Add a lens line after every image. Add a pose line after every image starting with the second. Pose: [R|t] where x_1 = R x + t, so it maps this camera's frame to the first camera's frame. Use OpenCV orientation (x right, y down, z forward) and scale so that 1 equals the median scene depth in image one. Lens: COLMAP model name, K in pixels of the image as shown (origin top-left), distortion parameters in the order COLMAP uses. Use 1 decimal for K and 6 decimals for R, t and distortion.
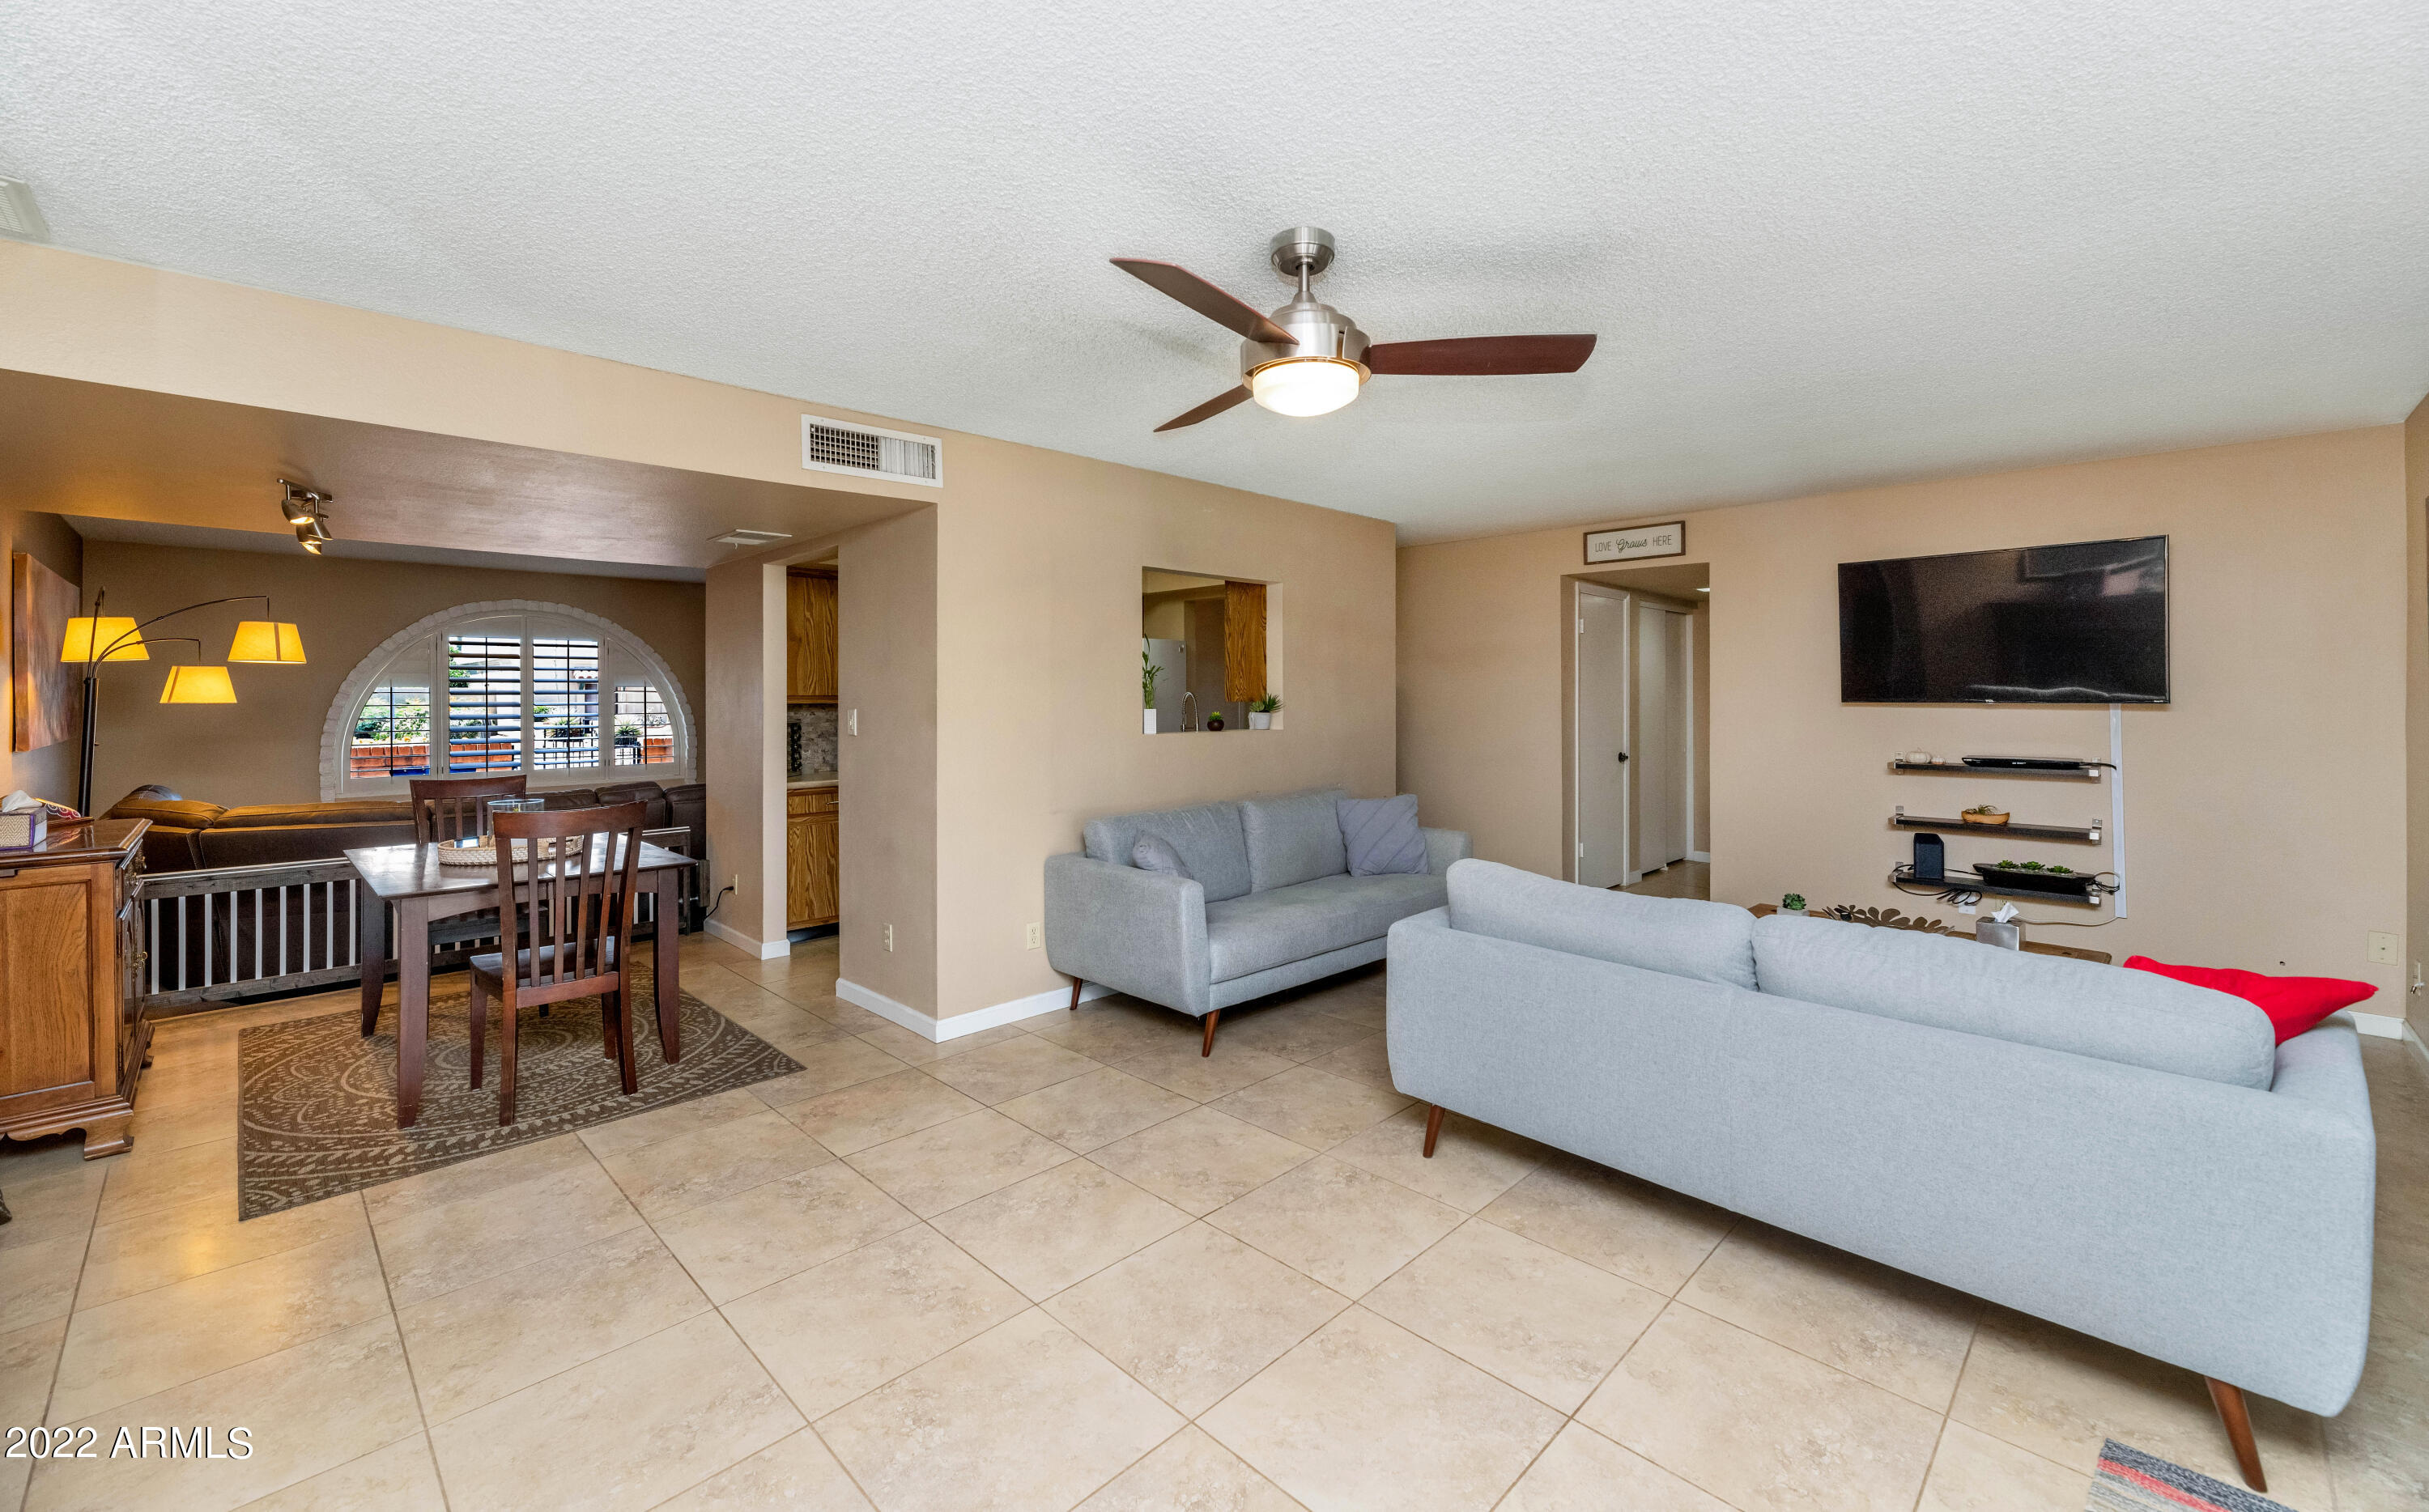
lens RADIAL K [[986.5, 0, 1235.1], [0, 986.5, 680.9], [0, 0, 1]] dist [0.000954, 0.000064]
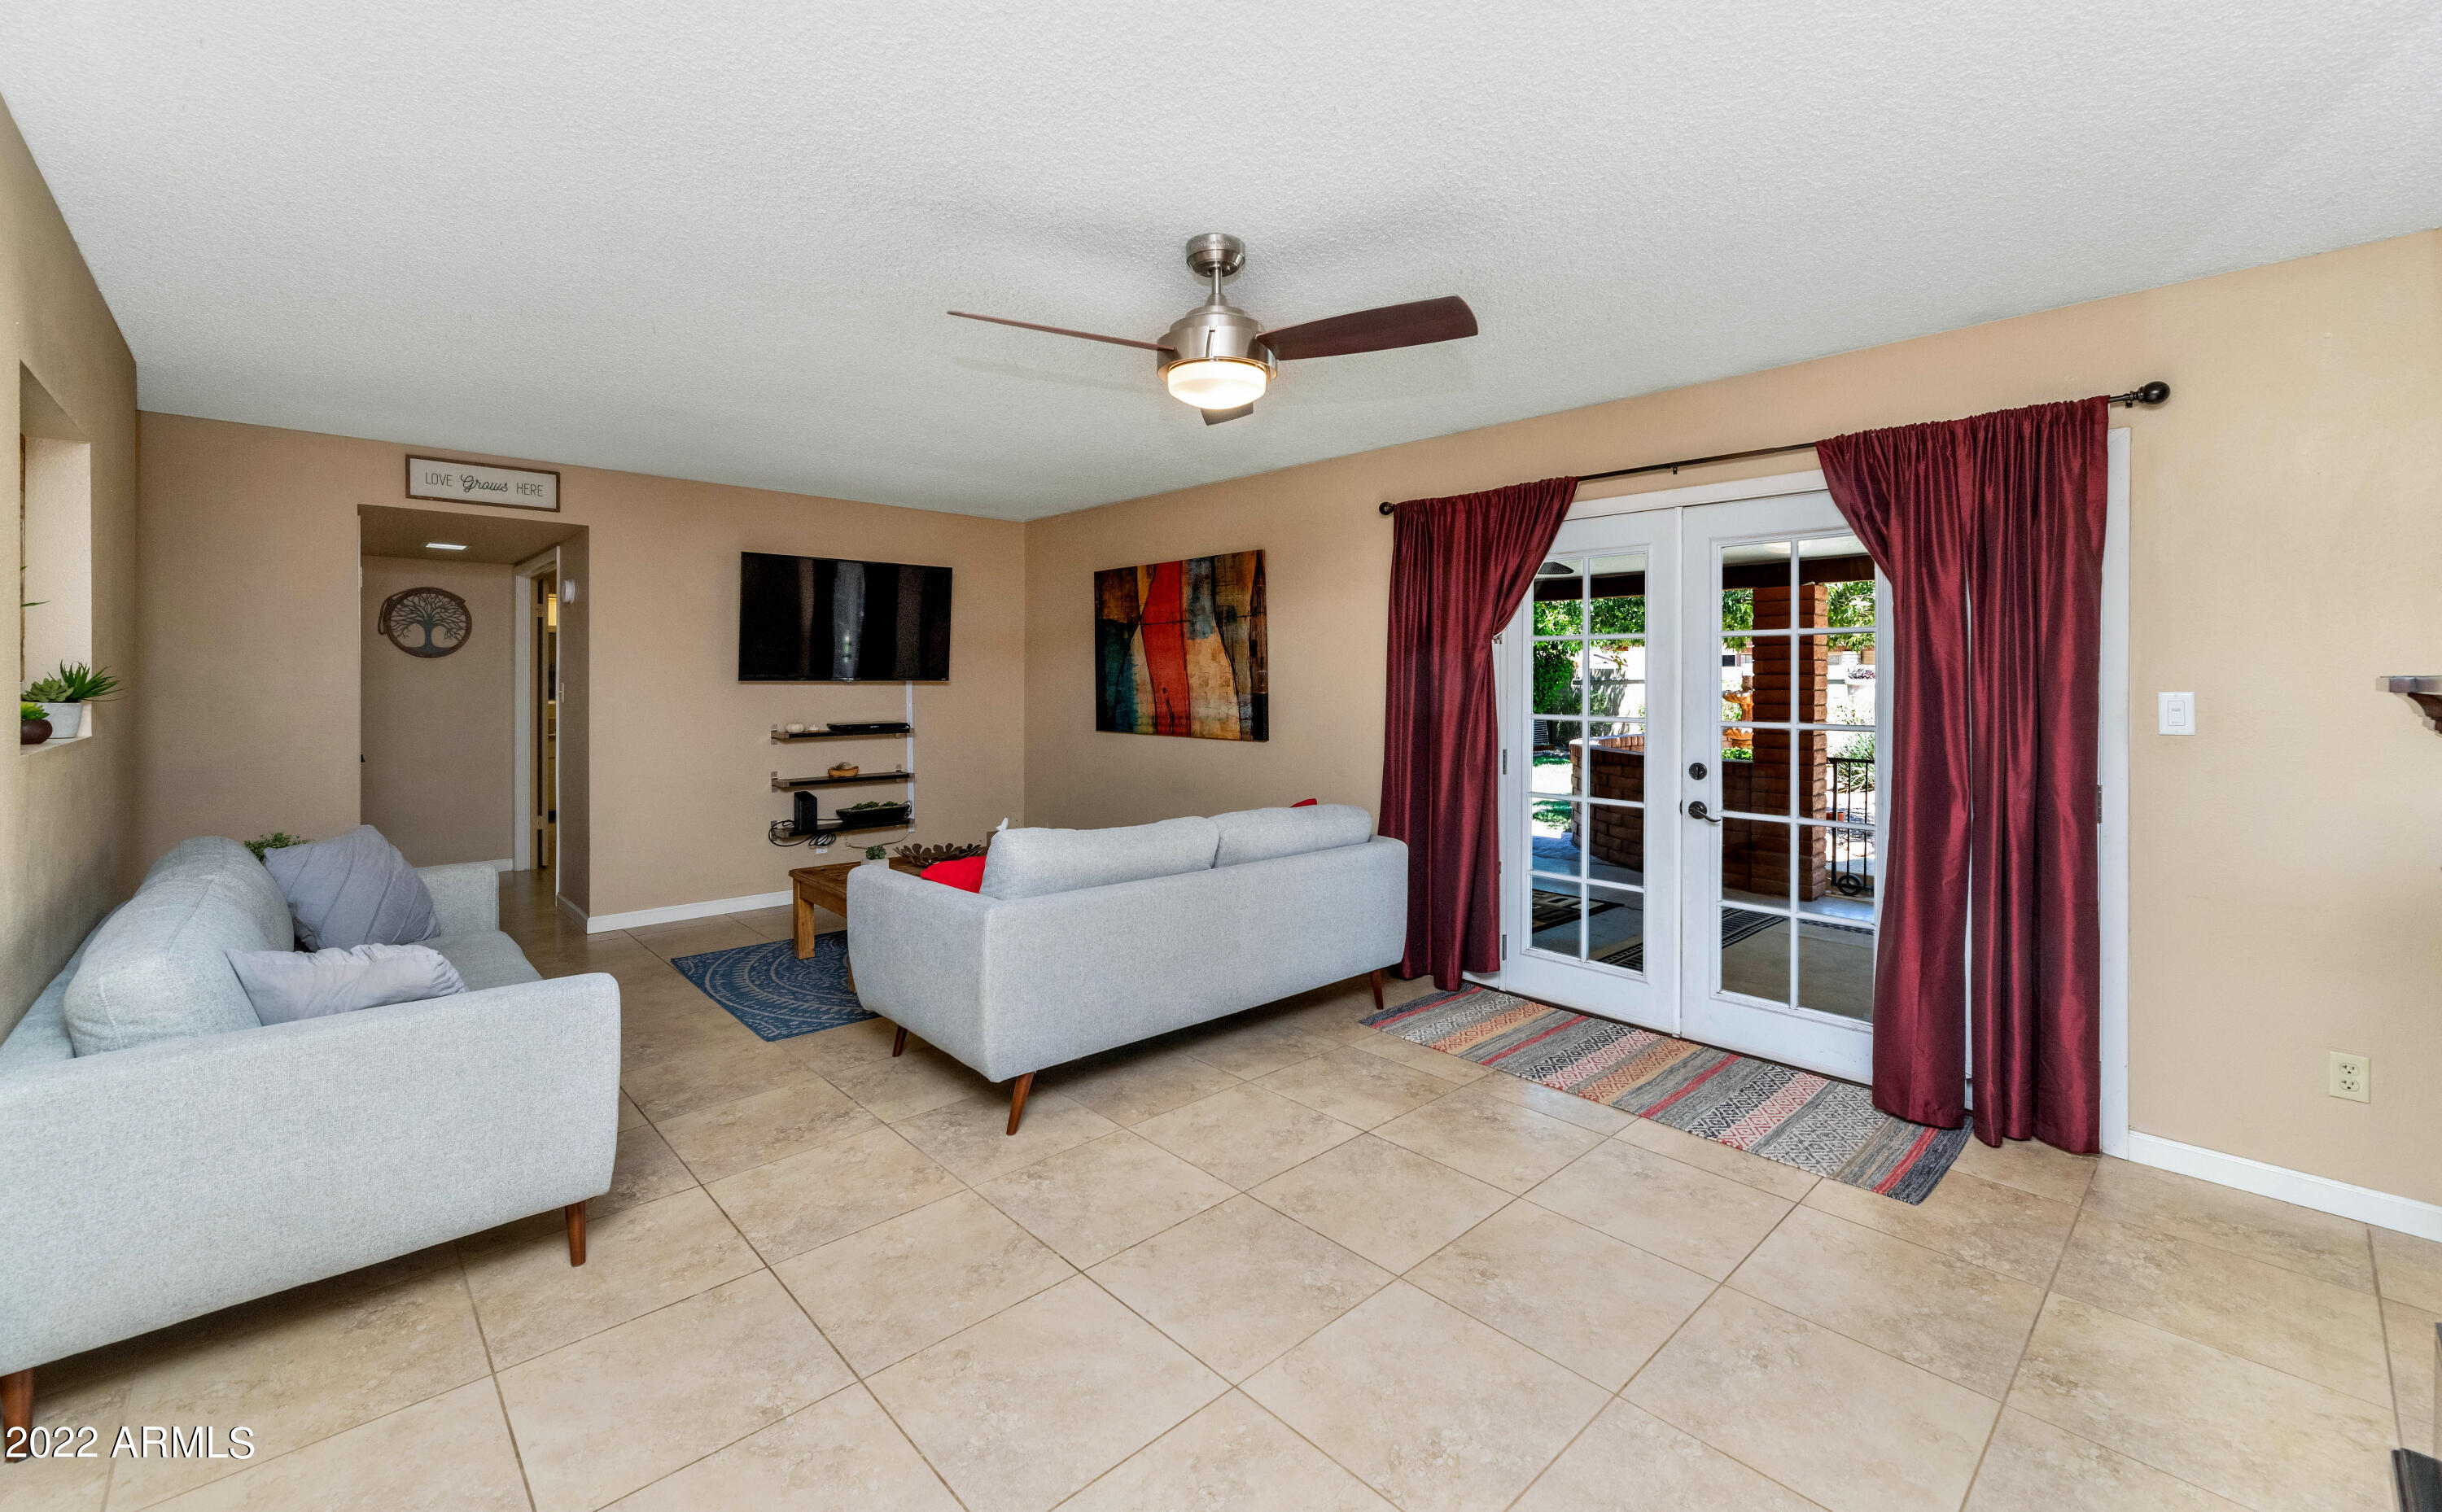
lens RADIAL K [[991.8, 0, 1241.7], [0, 991.8, 680.5], [0, 0, 1]] dist [0.000954, 0.000064]
pose [[0.039812, -0.001028, 0.999207, -0.508861], [-0.016123, 0.999869, 0.001672, 0.012122], [-0.999077, -0.016177, 0.039791, 0.469672]]
